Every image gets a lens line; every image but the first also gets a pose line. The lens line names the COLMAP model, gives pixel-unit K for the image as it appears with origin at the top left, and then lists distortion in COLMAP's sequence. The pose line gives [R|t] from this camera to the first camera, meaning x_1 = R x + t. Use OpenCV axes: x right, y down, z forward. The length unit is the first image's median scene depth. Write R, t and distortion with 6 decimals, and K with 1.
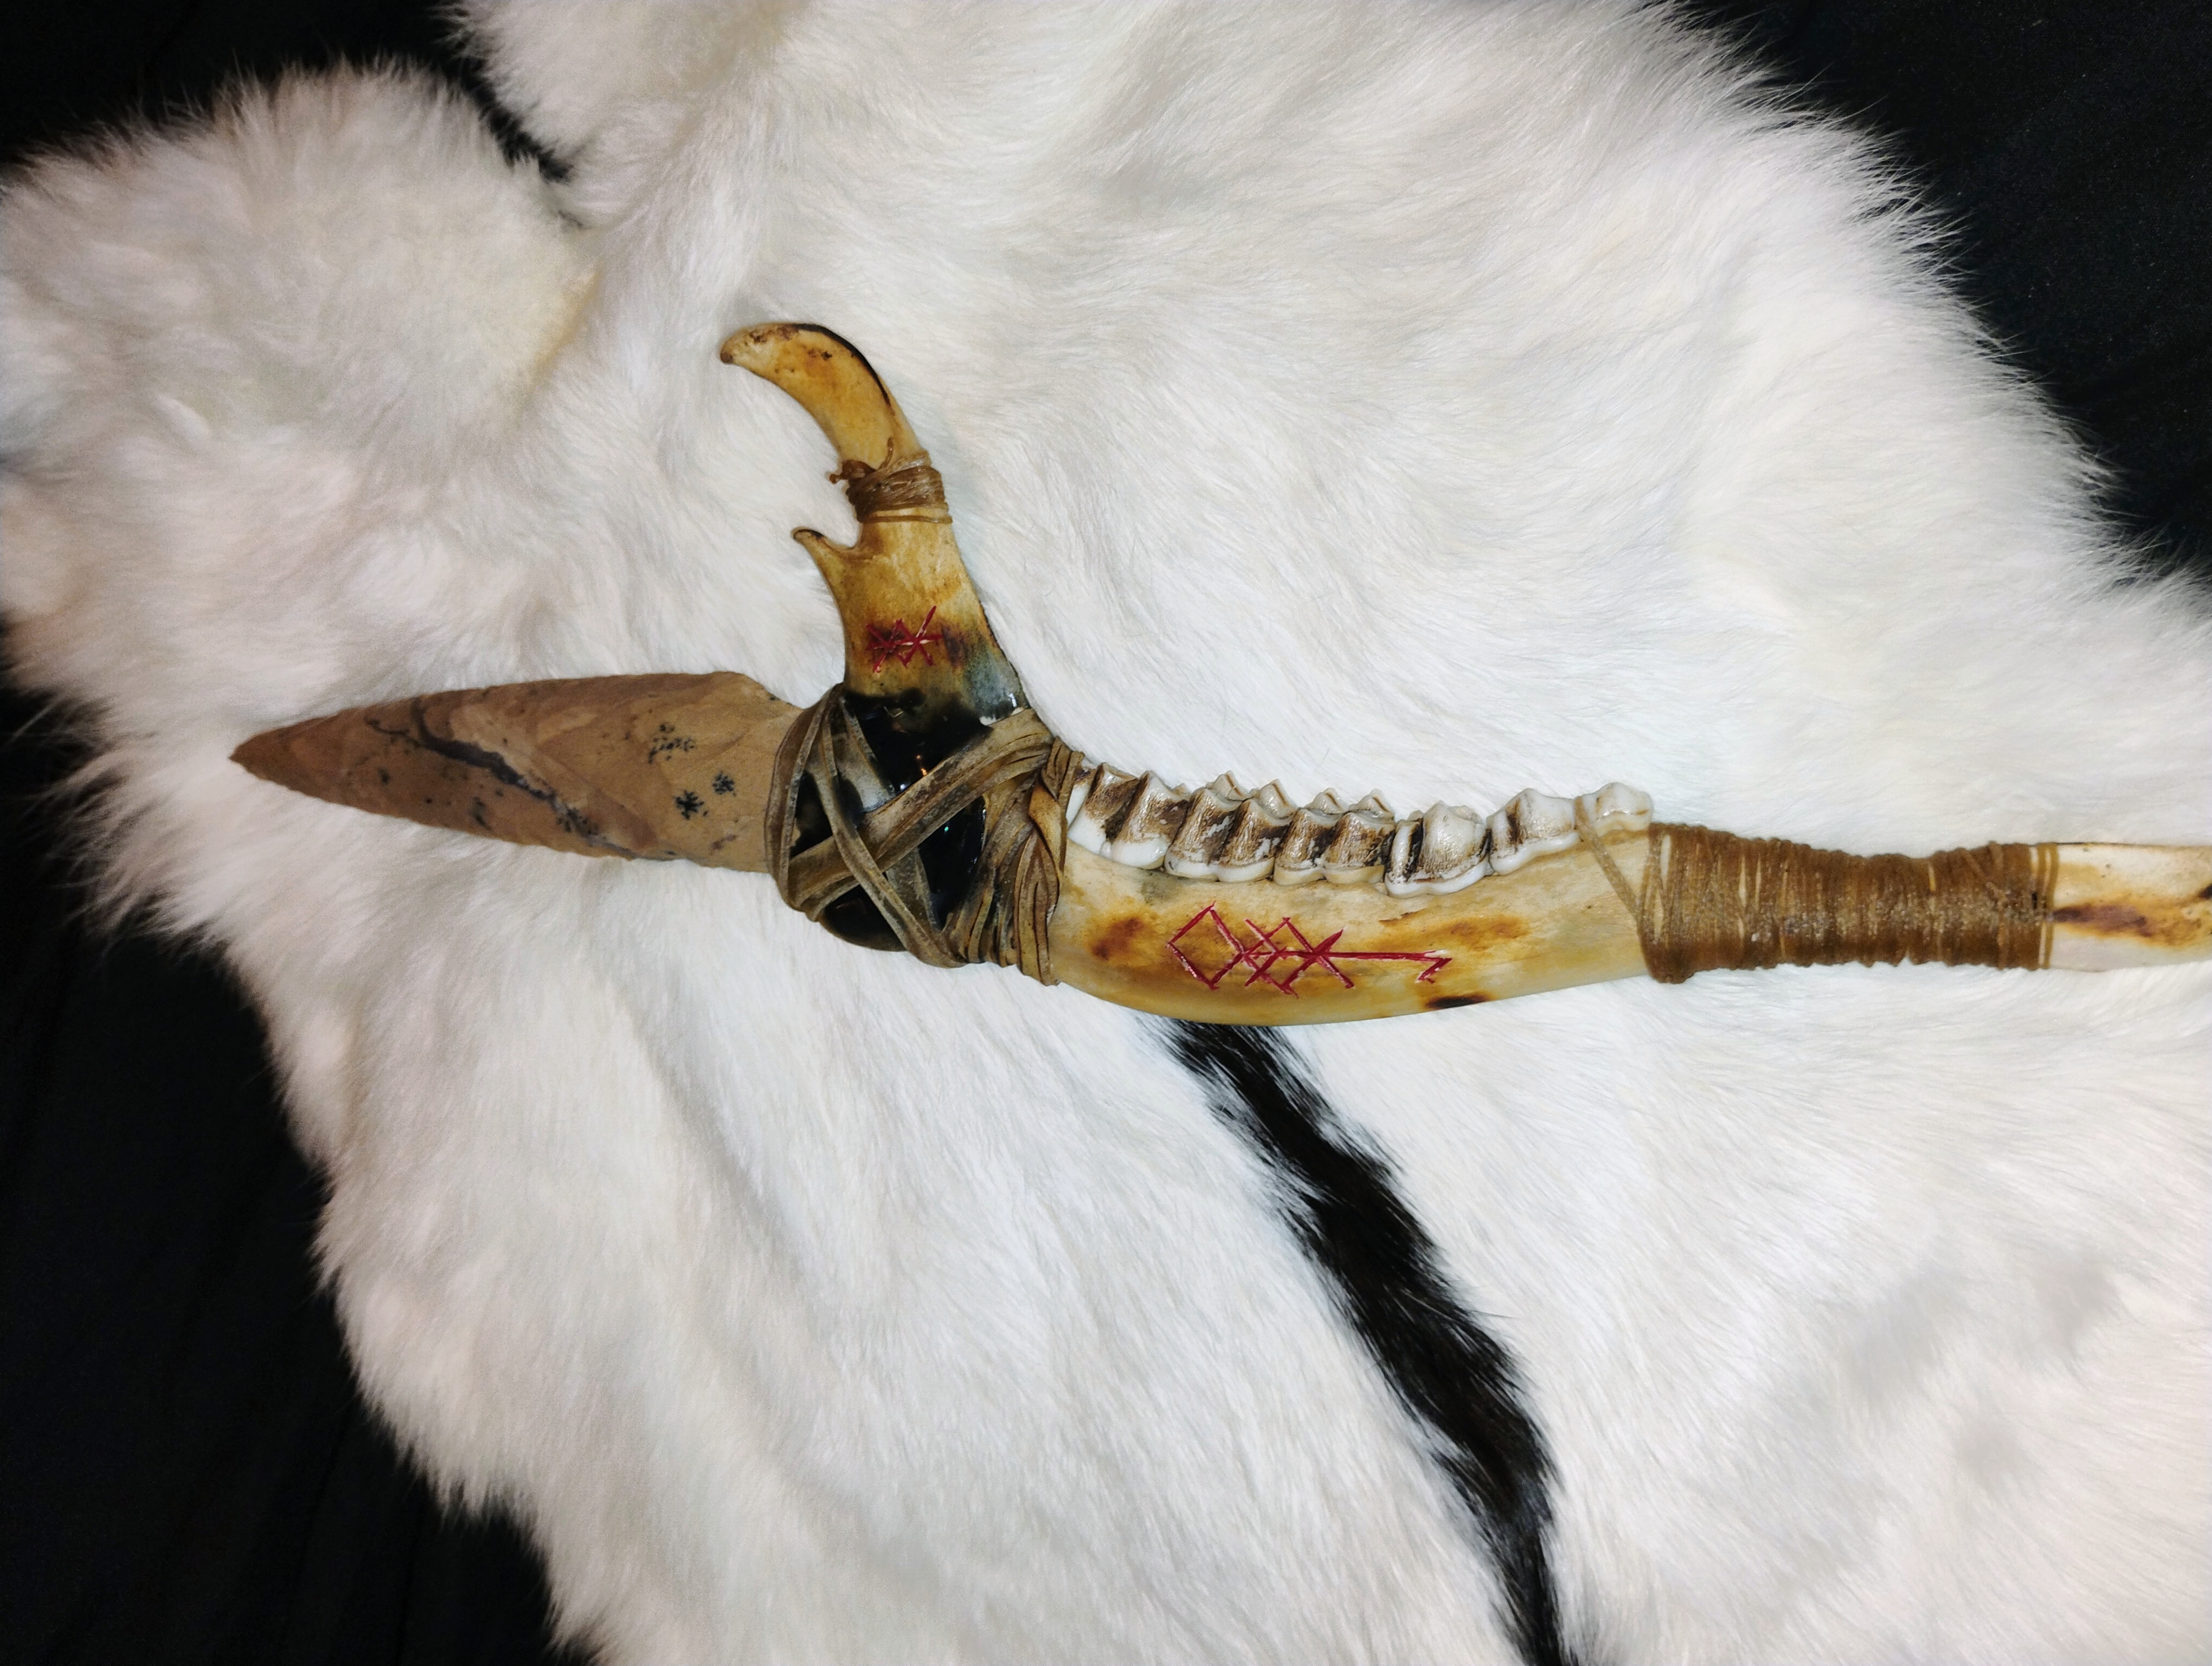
lens RADIAL K [[1895.5, 0, 1105.3], [0, 1895.5, 827.0], [0, 0, 1]] dist [0.039438, -0.093313]
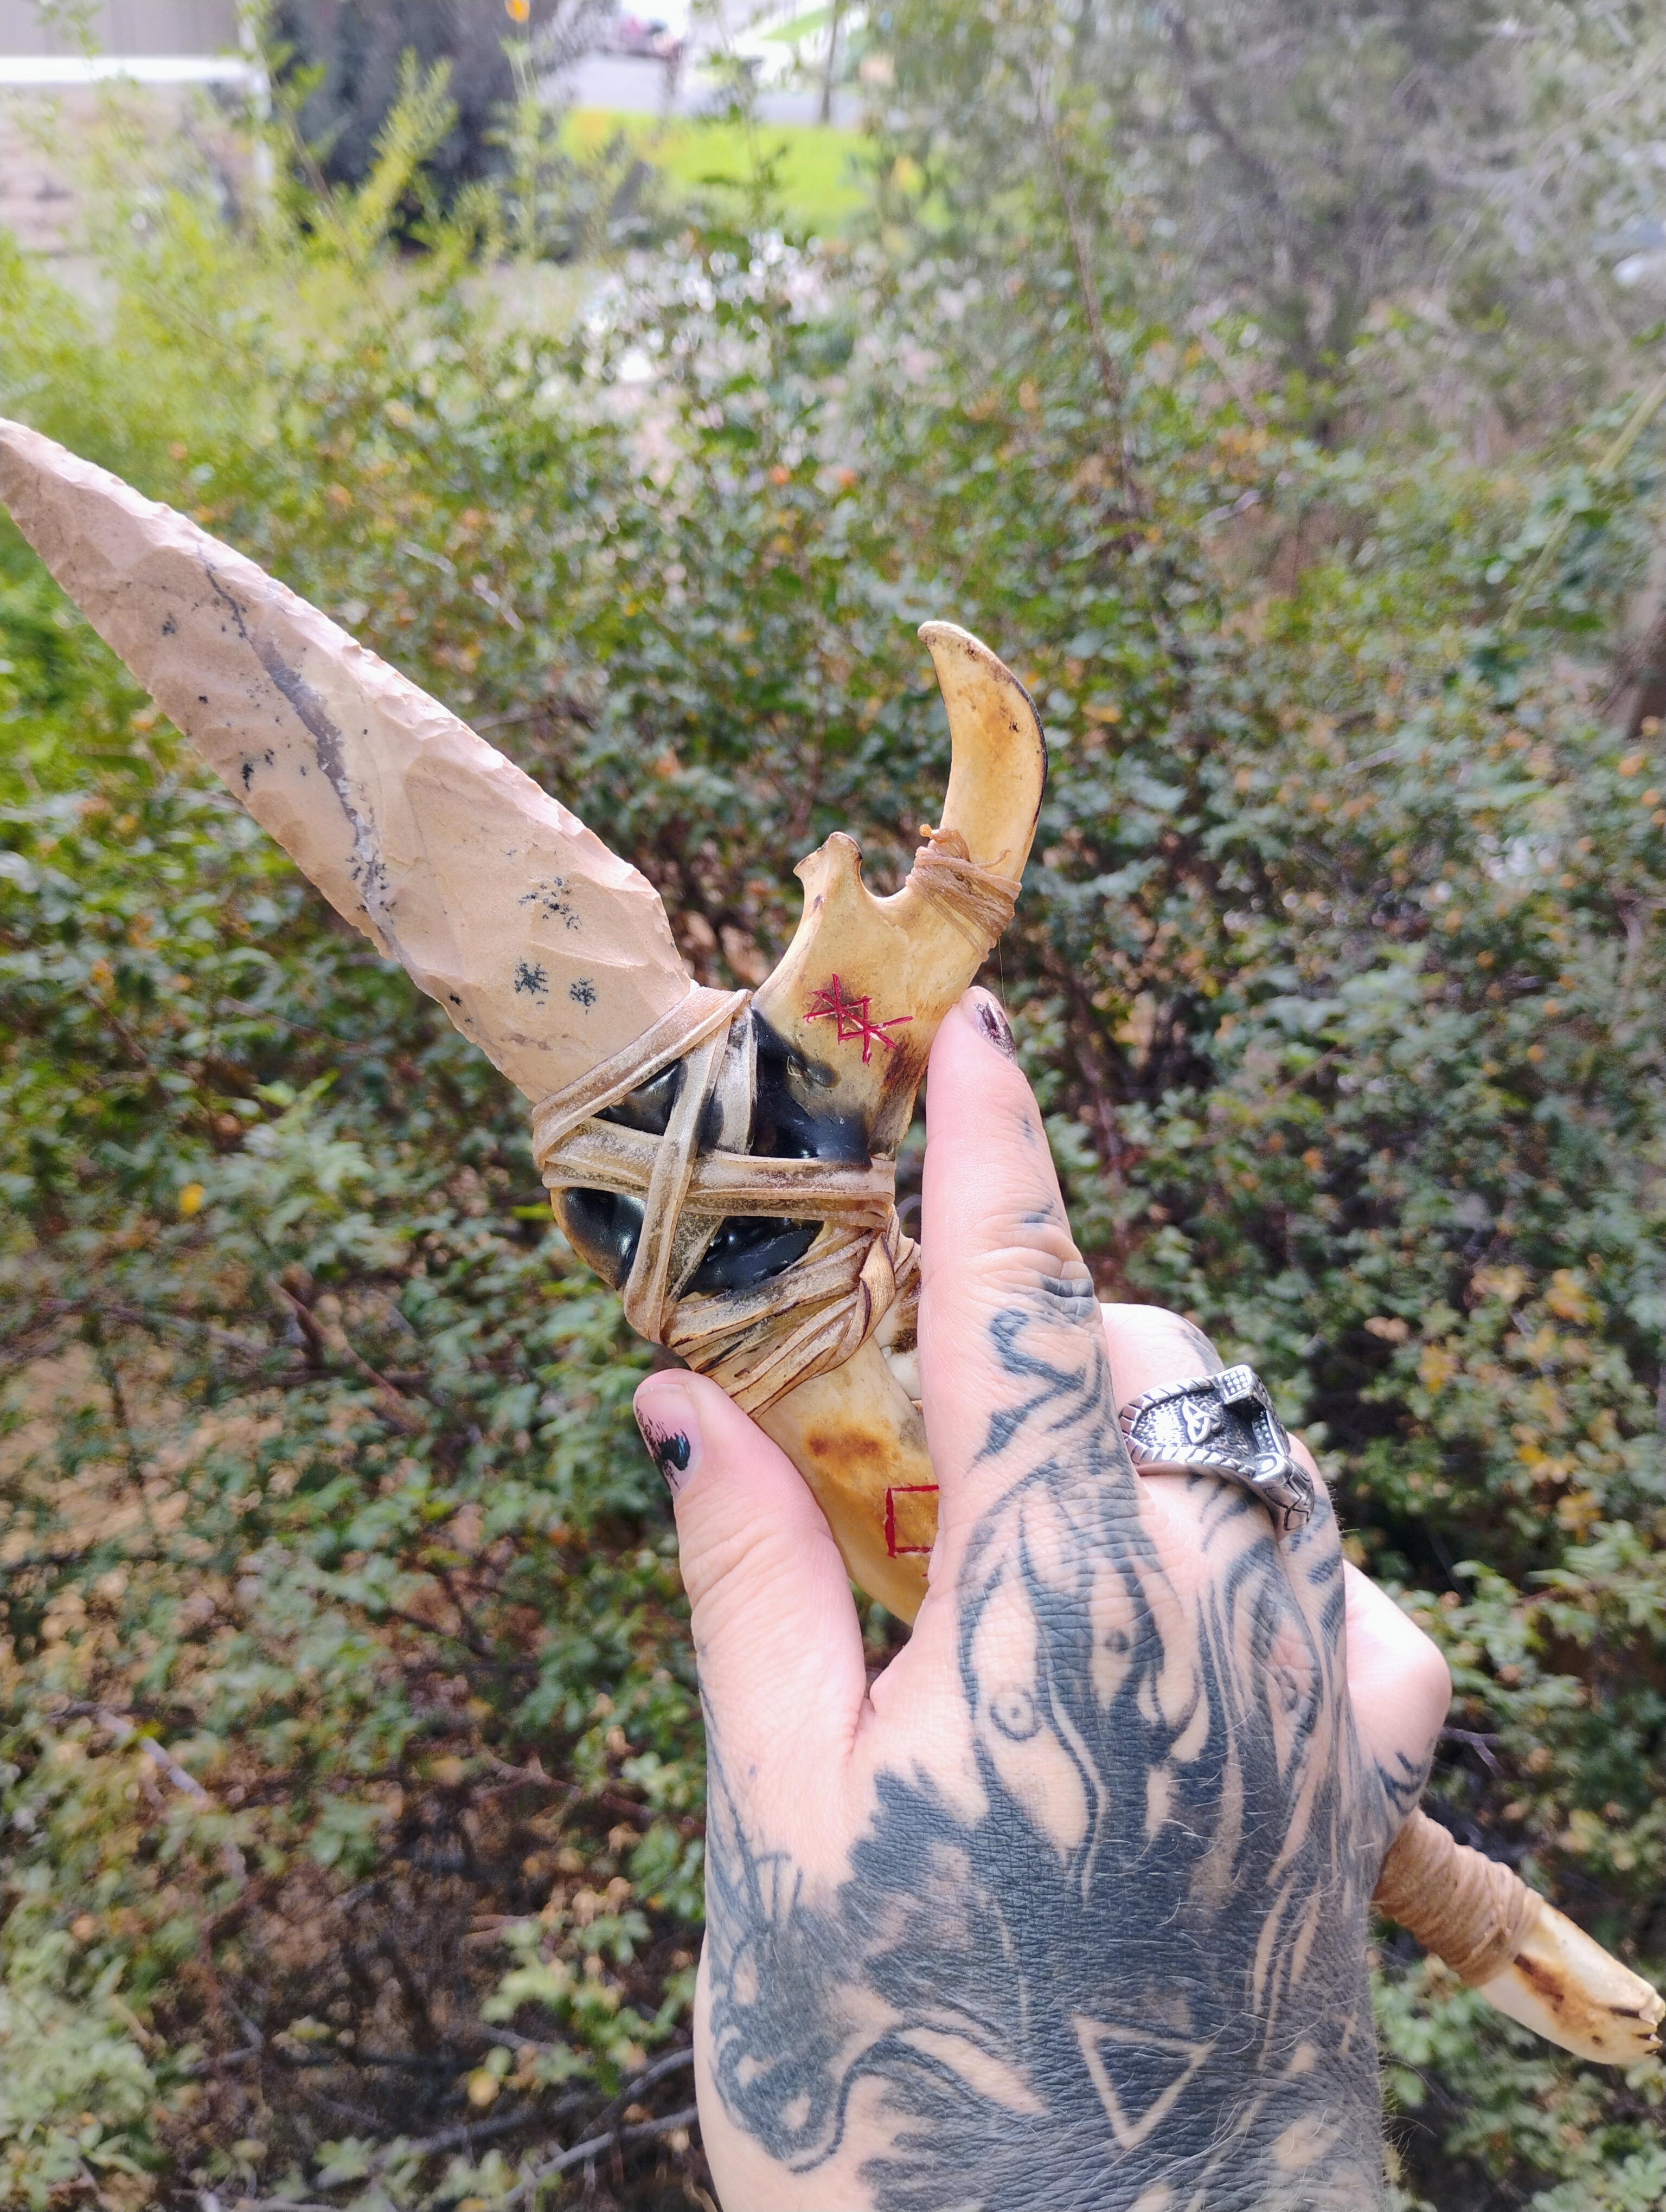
lens RADIAL K [[1897.6, 0, 861.9], [0, 1897.6, 1106.1], [0, 0, 1]] dist [0.045877, -0.099613]
pose [[0.622668, 0.628909, 0.465573, -0.493703], [-0.618469, 0.760051, -0.199544, 0.107312], [-0.479354, -0.163694, 0.862220, 0.238258]]
